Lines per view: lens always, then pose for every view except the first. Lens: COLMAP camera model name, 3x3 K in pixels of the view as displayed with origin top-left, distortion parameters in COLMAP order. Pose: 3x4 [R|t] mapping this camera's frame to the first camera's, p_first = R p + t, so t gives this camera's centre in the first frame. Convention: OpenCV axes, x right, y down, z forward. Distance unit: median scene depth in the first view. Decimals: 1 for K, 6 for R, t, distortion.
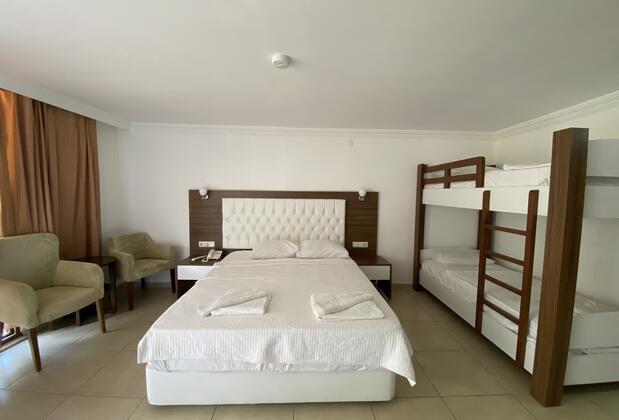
lens RADIAL K [[249.5, 0, 308.5], [0, 249.5, 213.5], [0, 0, 1]] dist [0.002600, -0.000840]
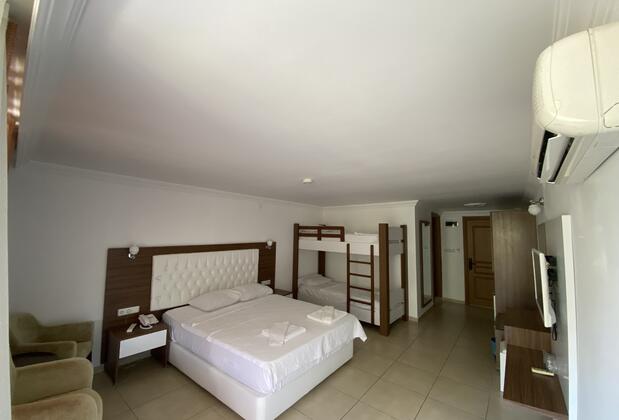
lens RADIAL K [[249.5, 0, 311.3], [0, 249.5, 209.4], [0, 0, 1]] dist [0.002600, -0.000840]
pose [[0.641138, 0.061950, 0.764921, -0.739299], [0.052684, 0.990832, -0.124406, -0.090591], [-0.765615, 0.120061, 0.631996, -0.071341]]
